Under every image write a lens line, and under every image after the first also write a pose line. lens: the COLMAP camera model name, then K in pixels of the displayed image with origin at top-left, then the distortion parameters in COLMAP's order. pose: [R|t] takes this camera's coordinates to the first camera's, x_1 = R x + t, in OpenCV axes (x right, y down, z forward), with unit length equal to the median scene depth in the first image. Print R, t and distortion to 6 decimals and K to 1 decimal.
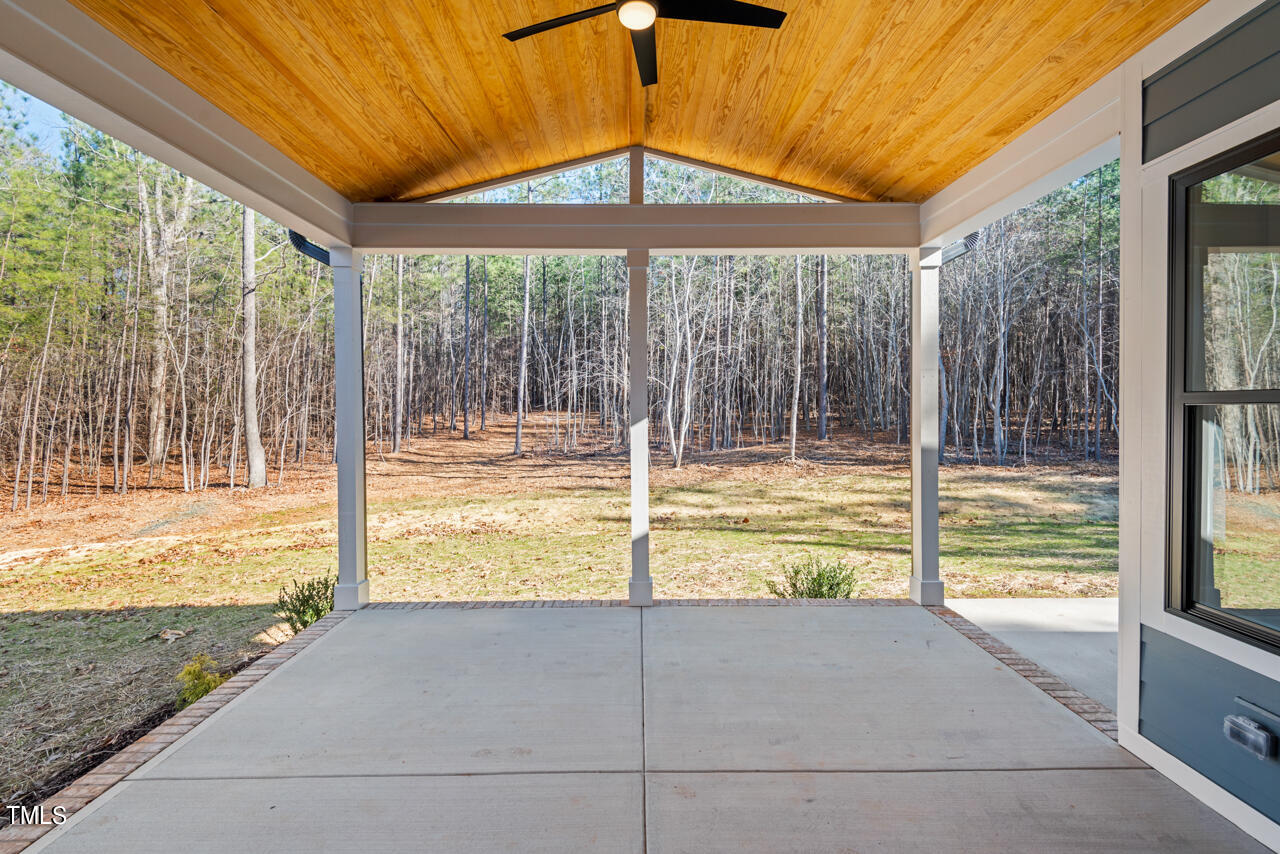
lens RADIAL K [[580.9, 0, 640.0], [0, 580.9, 427.0], [0, 0, 1]] dist [0.036246, -0.000091]
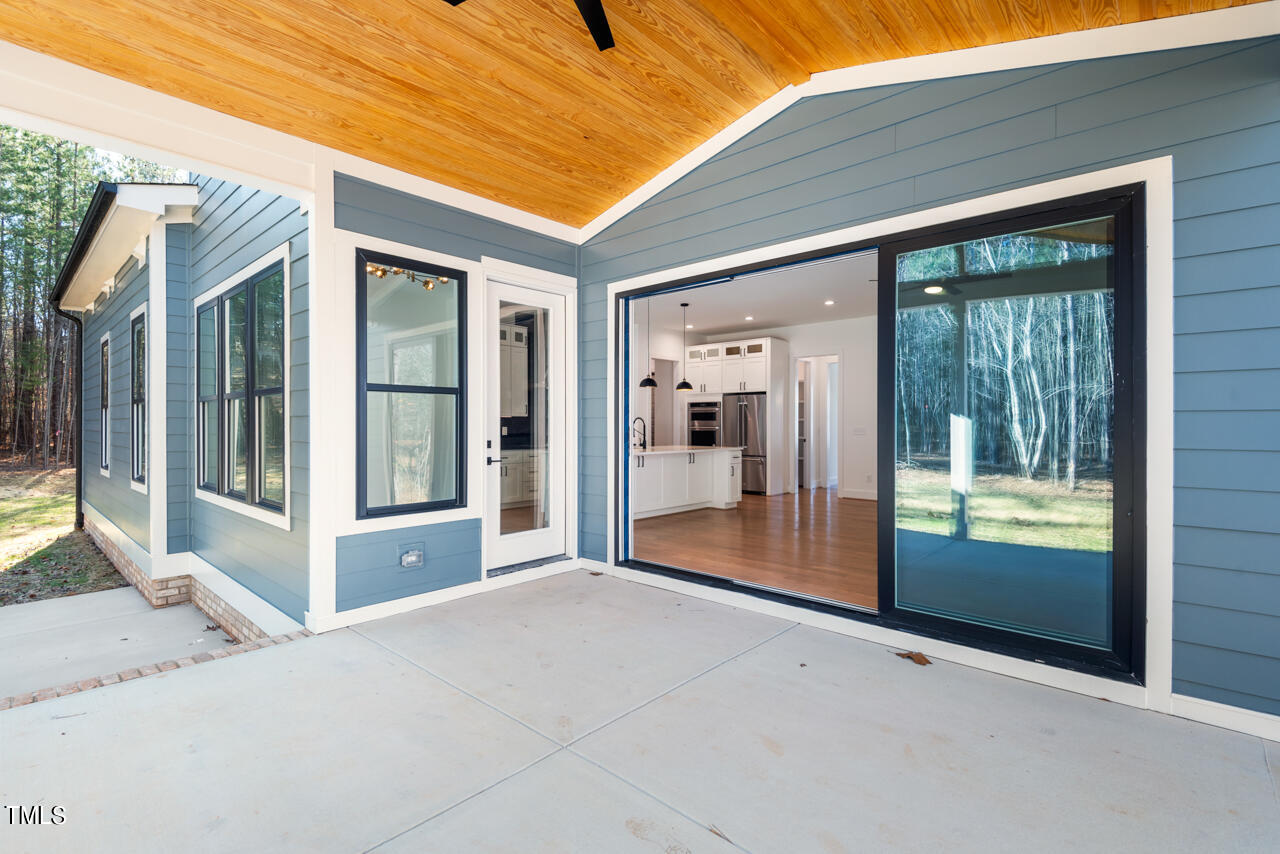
lens RADIAL K [[580.9, 0, 640.0], [0, 580.9, 427.0], [0, 0, 1]] dist [0.036246, -0.000091]
pose [[-0.727488, 0.002386, 0.686117, -0.541279], [0.021645, 0.999576, 0.019473, 0.034665], [-0.685779, 0.029018, -0.727231, 1.175879]]
